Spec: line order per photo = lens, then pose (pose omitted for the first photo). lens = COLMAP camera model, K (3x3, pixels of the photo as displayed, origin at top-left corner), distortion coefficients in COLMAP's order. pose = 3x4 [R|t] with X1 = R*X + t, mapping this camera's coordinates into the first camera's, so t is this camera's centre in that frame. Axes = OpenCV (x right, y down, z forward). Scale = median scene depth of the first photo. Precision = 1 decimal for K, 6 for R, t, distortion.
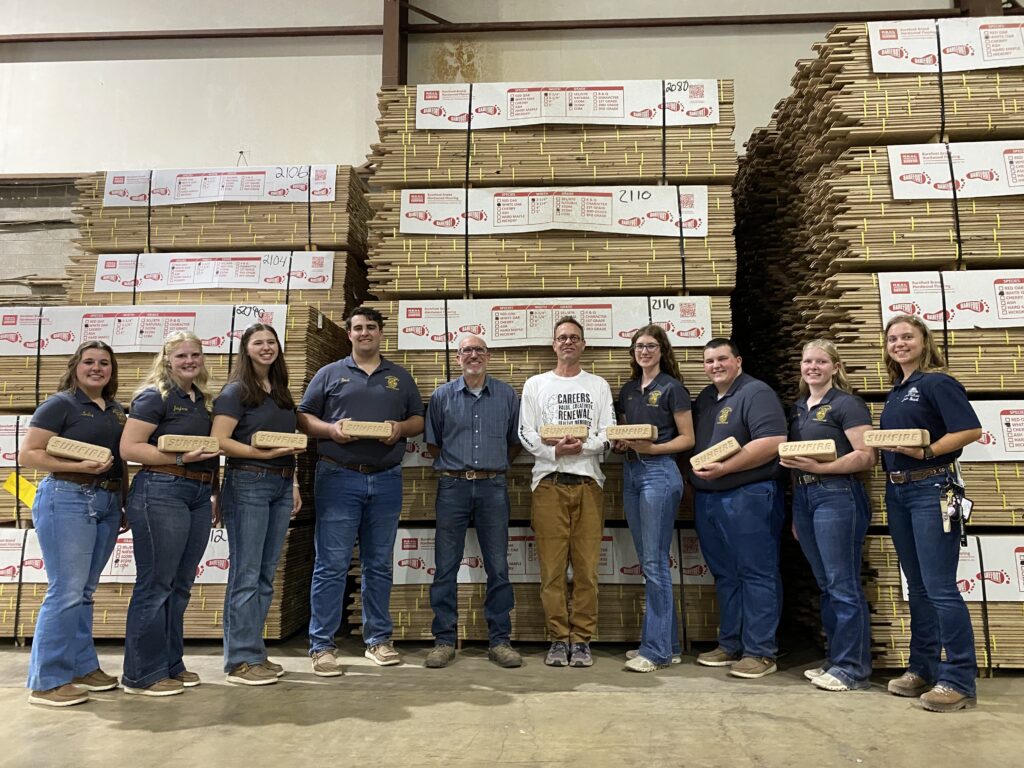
lens RADIAL K [[772.0, 0, 511.3], [0, 772.0, 388.2], [0, 0, 1]] dist [0.015326, -0.009301]
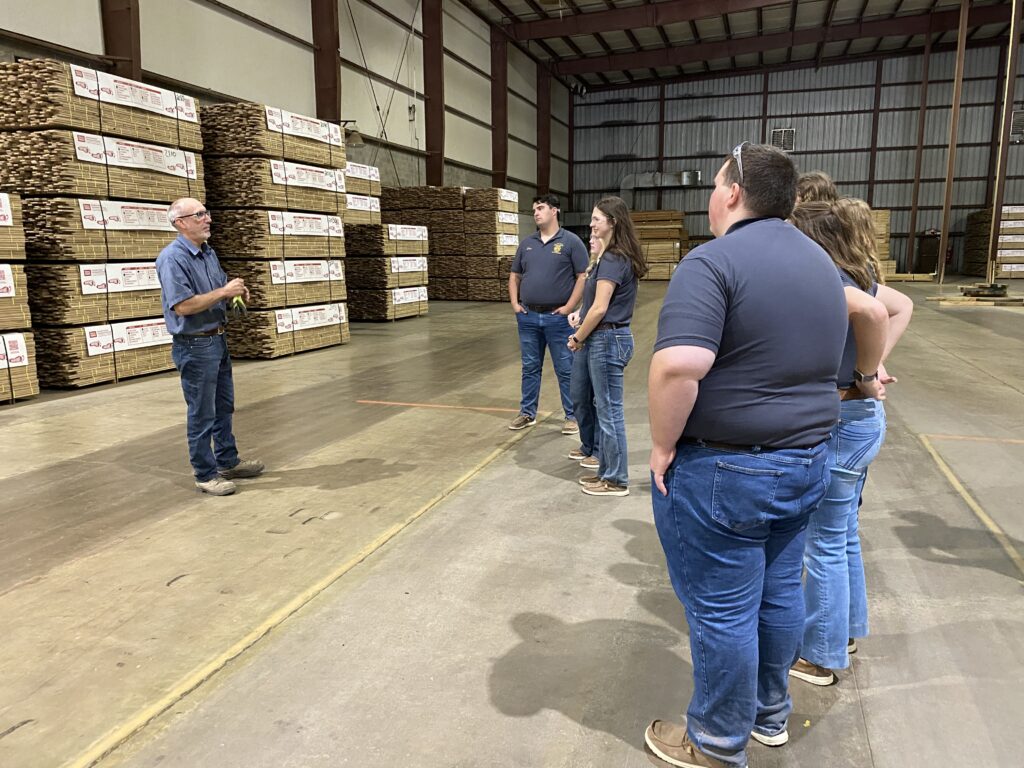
lens RADIAL K [[772.0, 0, 511.7], [0, 772.0, 384.2], [0, 0, 1]] dist [0.015326, -0.009301]
pose [[0.277783, -0.155038, 0.948050, -1.617698], [-0.106041, 0.975911, 0.190665, -0.143137], [-0.954773, -0.153495, 0.254652, -0.462498]]
